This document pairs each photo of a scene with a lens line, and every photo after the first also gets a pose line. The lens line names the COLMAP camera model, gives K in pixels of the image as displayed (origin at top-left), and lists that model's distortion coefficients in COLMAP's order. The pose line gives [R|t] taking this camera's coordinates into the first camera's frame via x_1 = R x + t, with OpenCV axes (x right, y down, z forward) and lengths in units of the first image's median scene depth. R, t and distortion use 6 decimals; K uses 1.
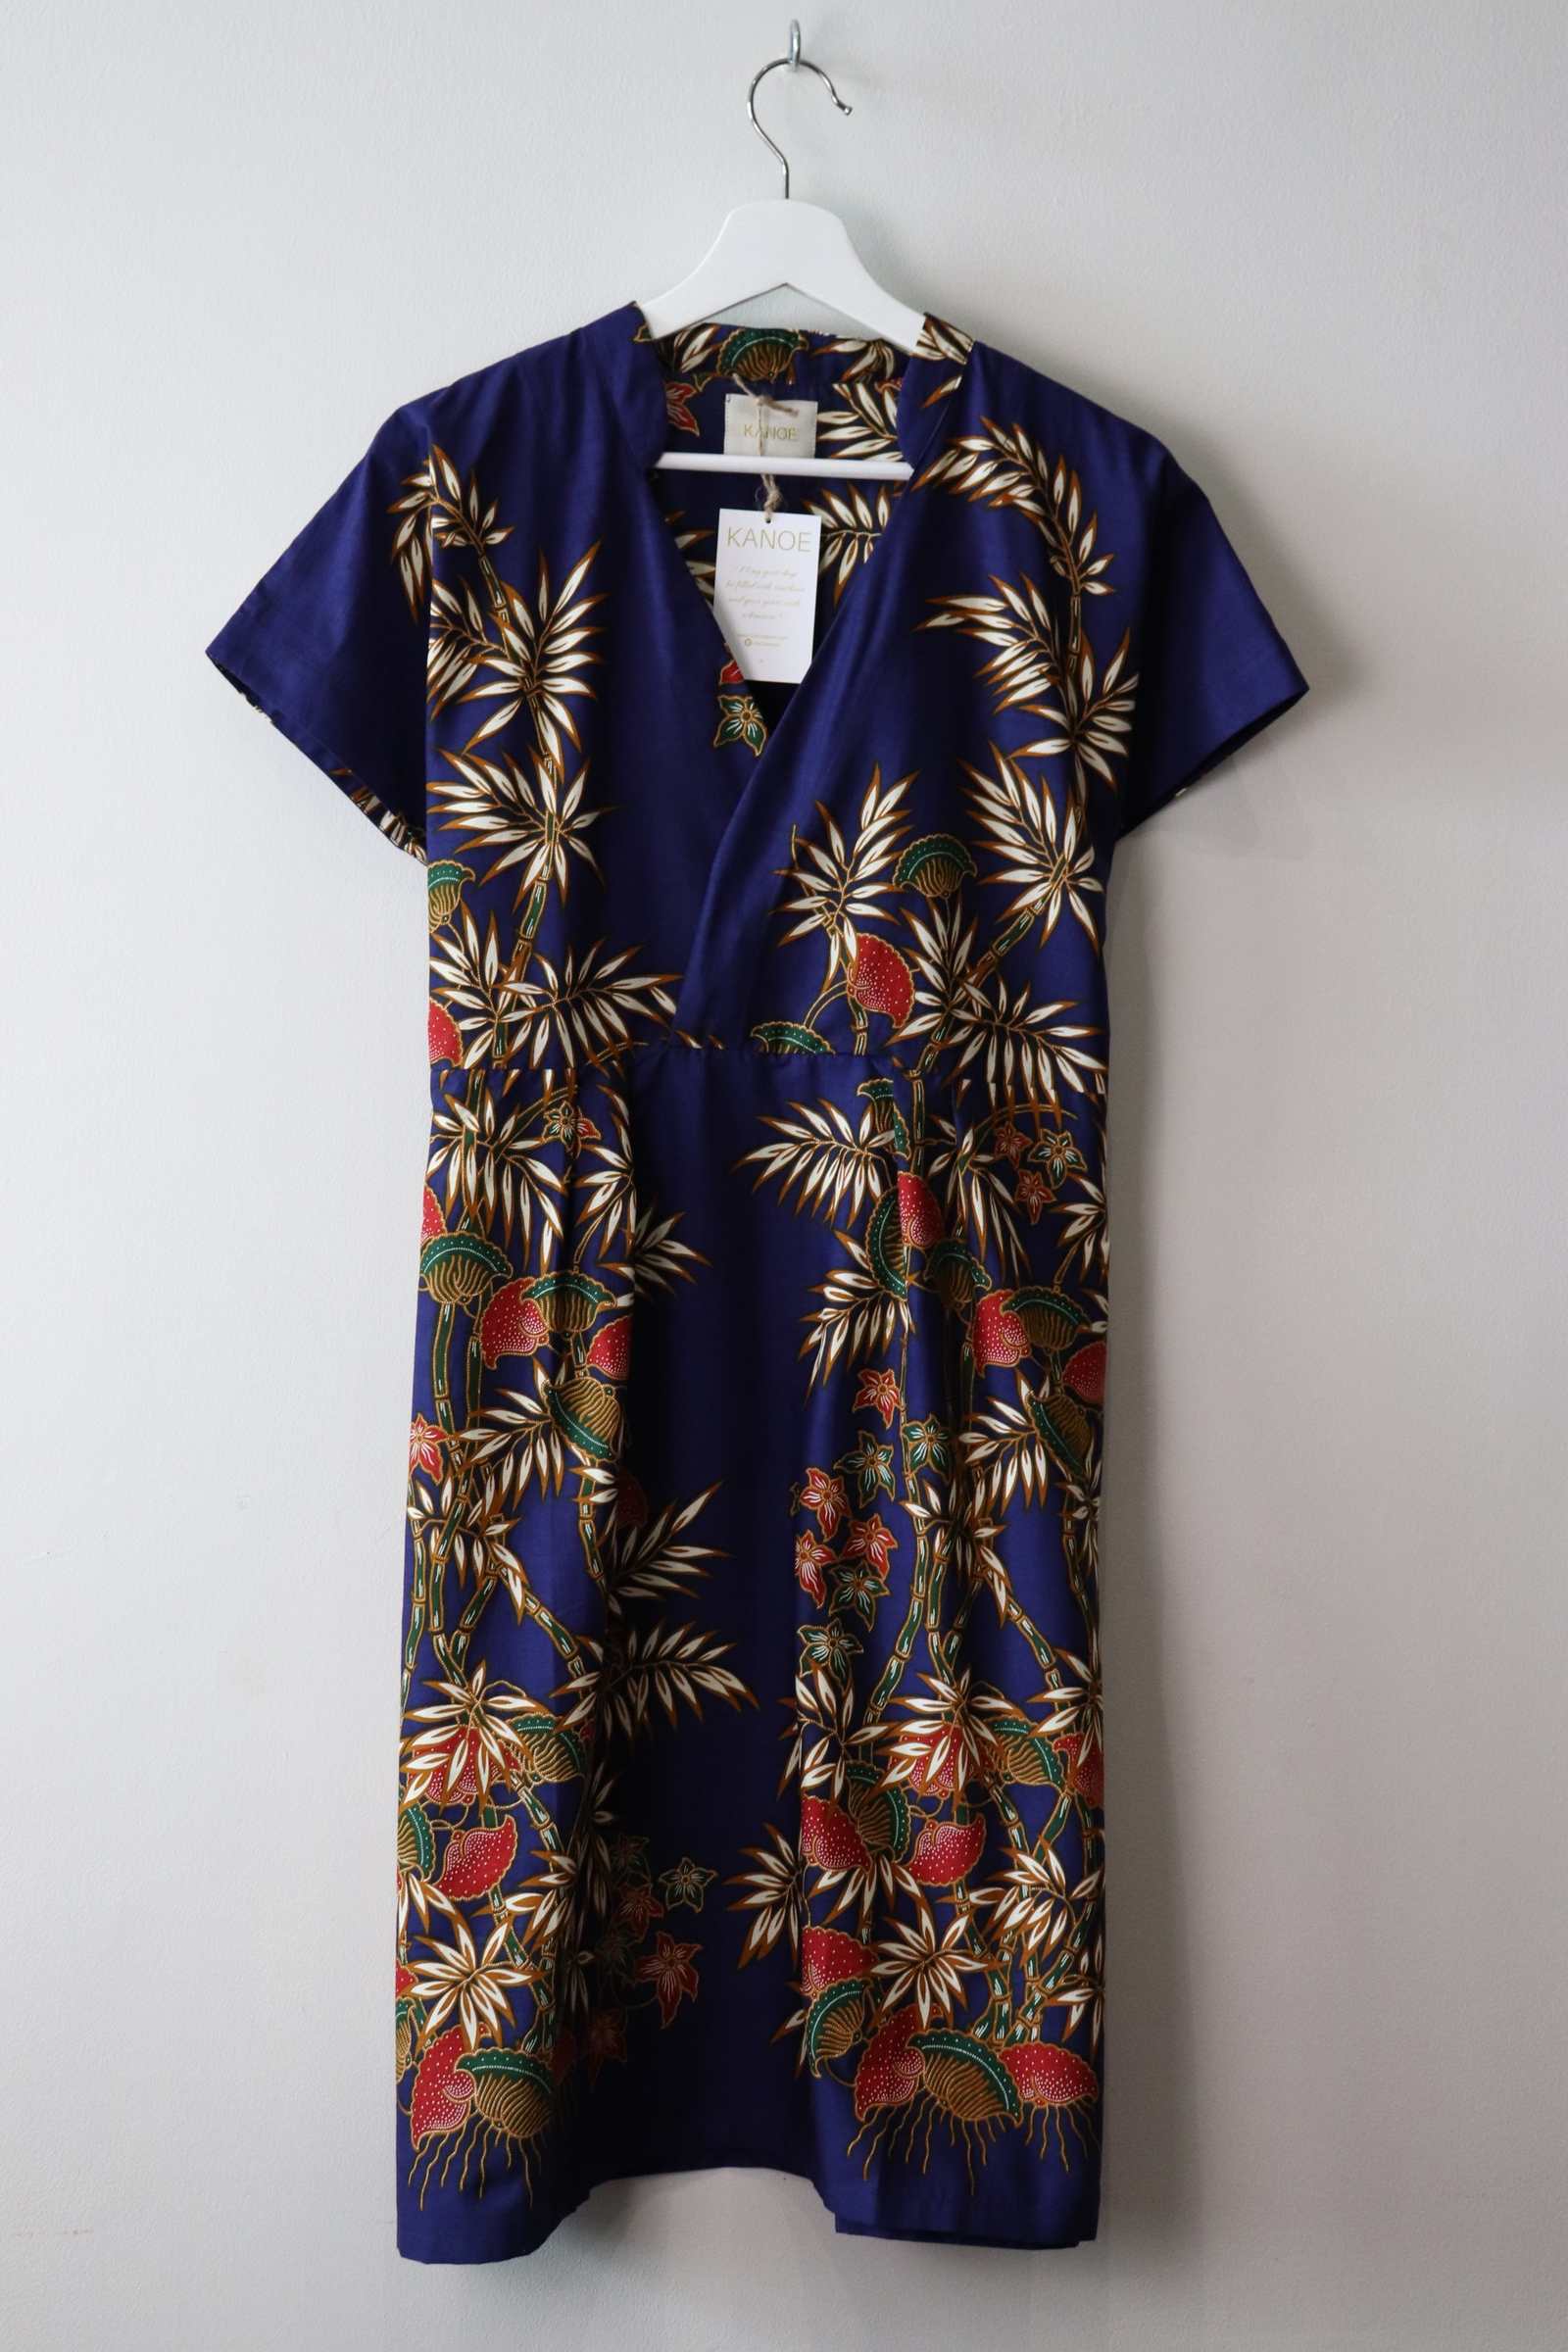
lens RADIAL K [[3440.3, 0, 789.9], [0, 3440.3, 1164.3], [0, 0, 1]] dist [0.082014, 0.000000]
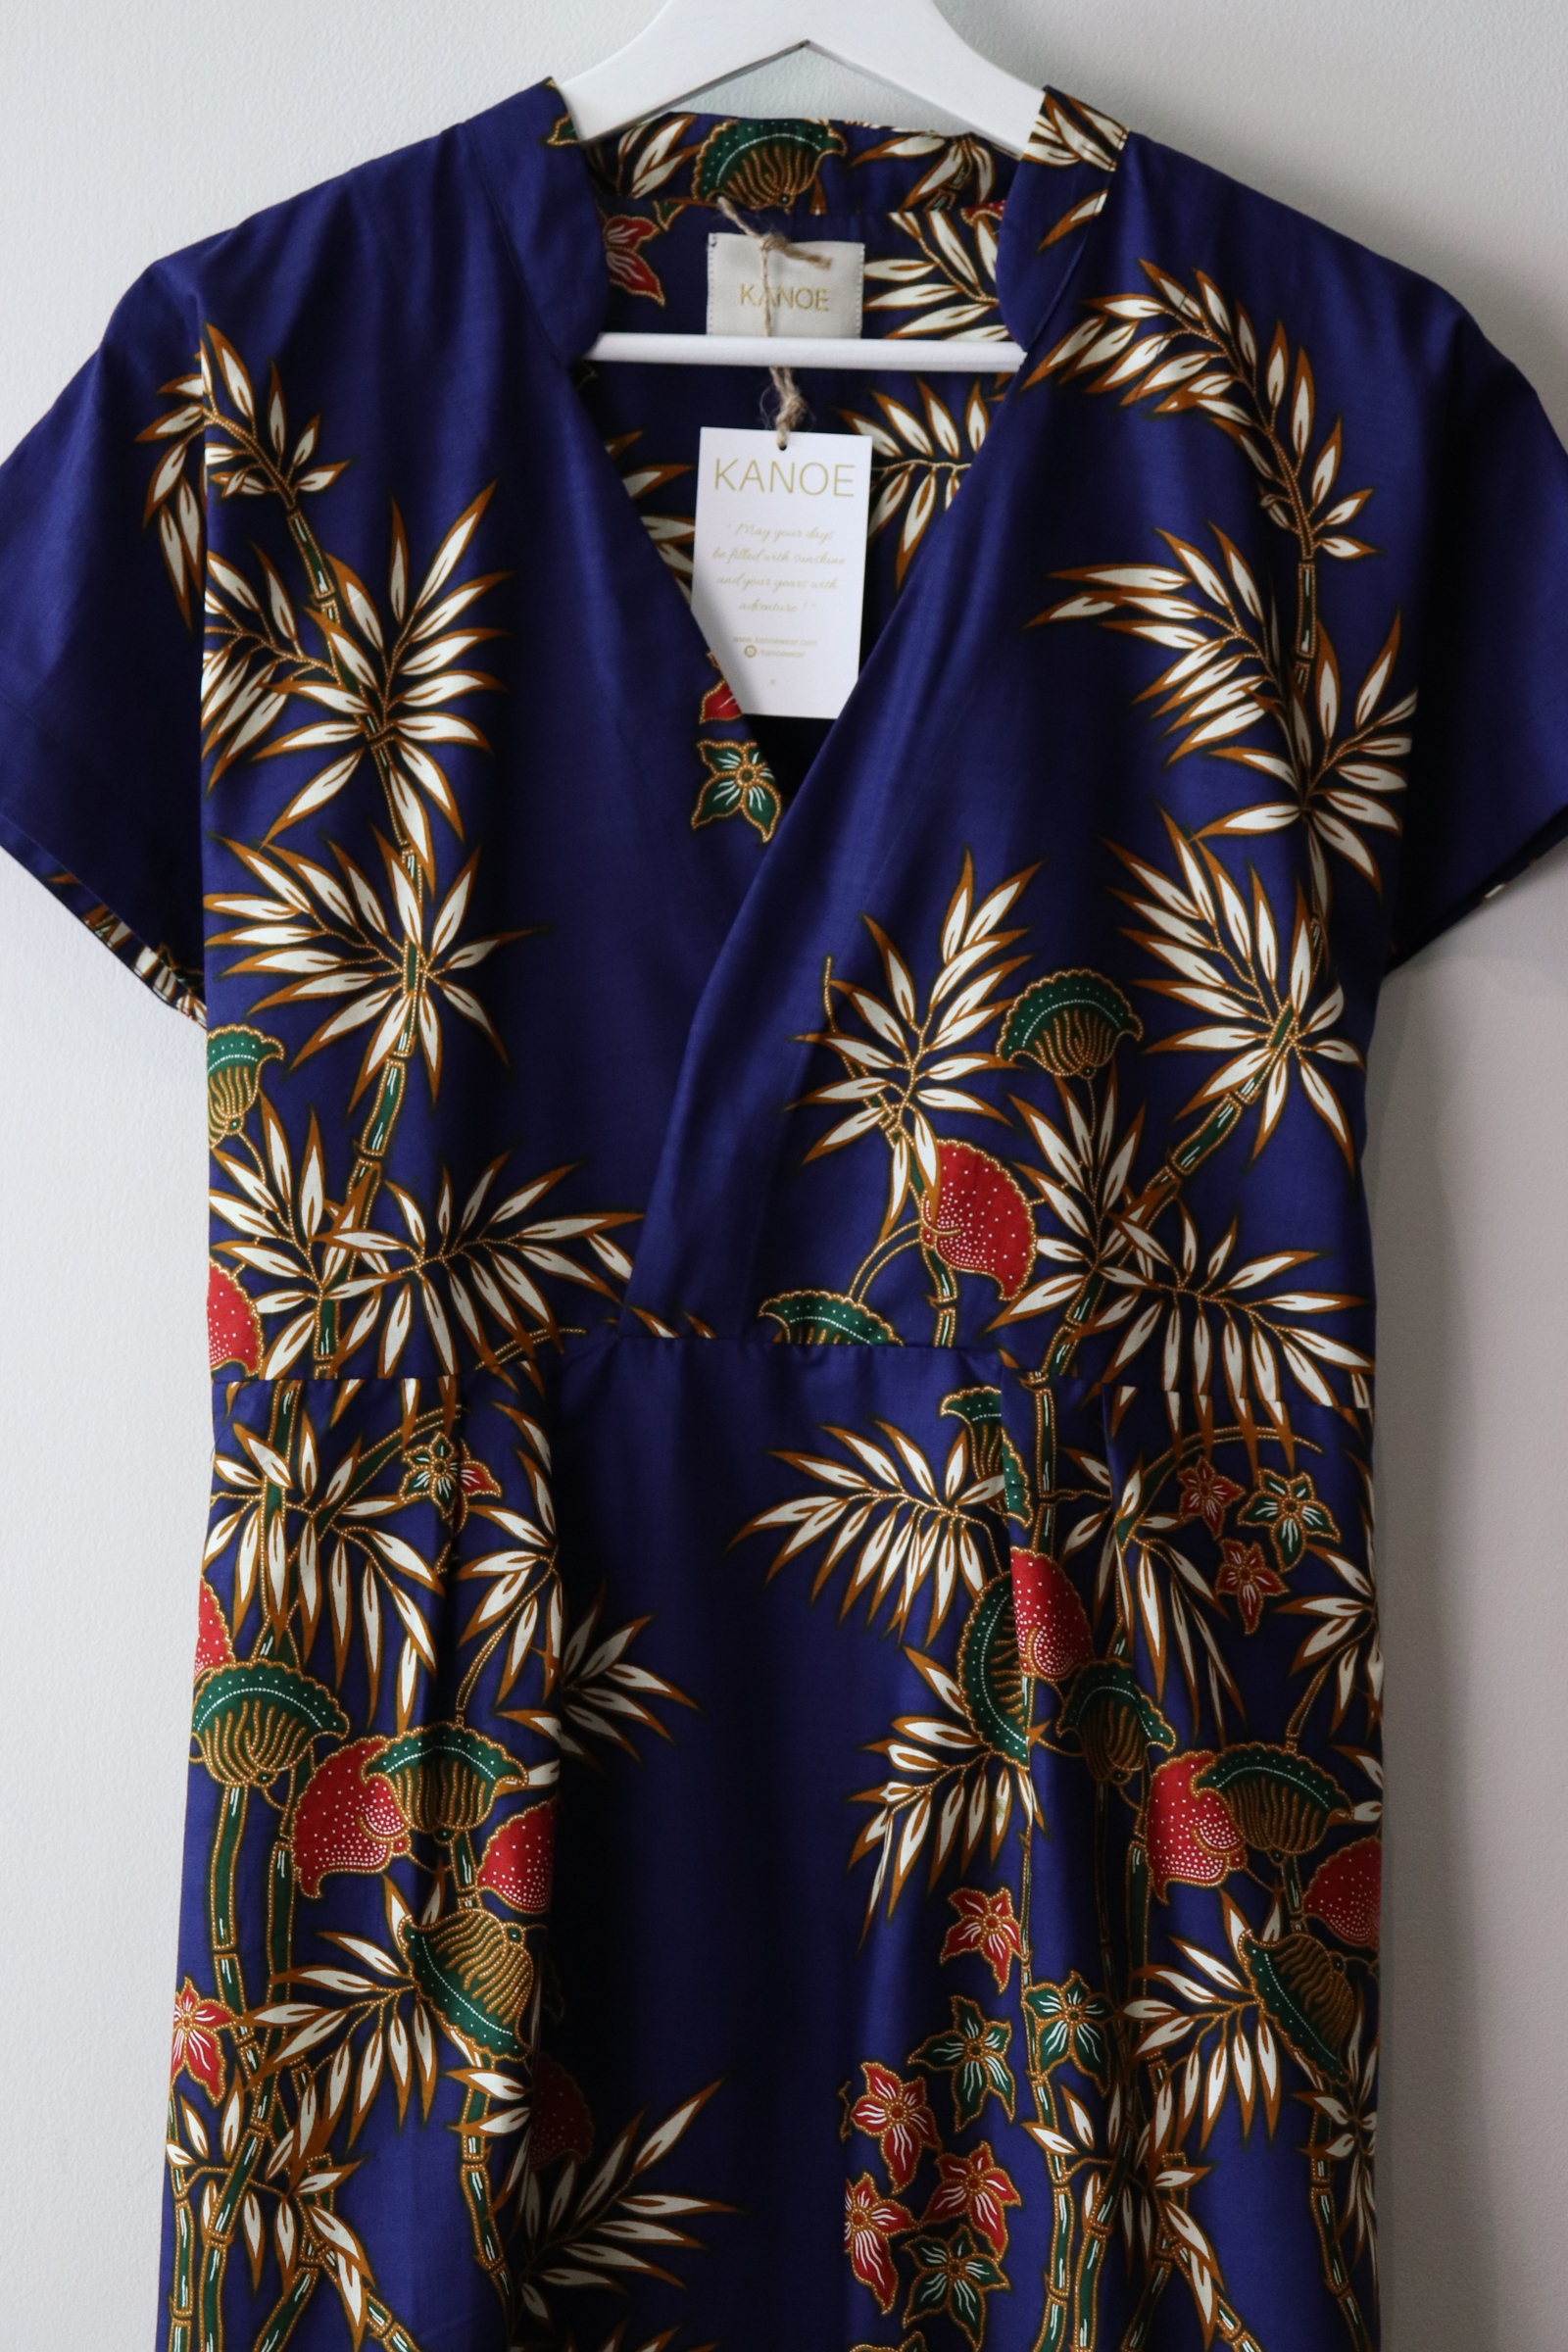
lens RADIAL K [[4497.9, 0, 777.7], [0, 4497.9, 1179.2], [0, 0, 1]] dist [0.234535, 0.000000]
pose [[0.998370, -0.011189, -0.055963, 0.035257], [0.008655, 0.998935, -0.045320, -0.025764], [0.056411, 0.044762, 0.997404, 0.232194]]
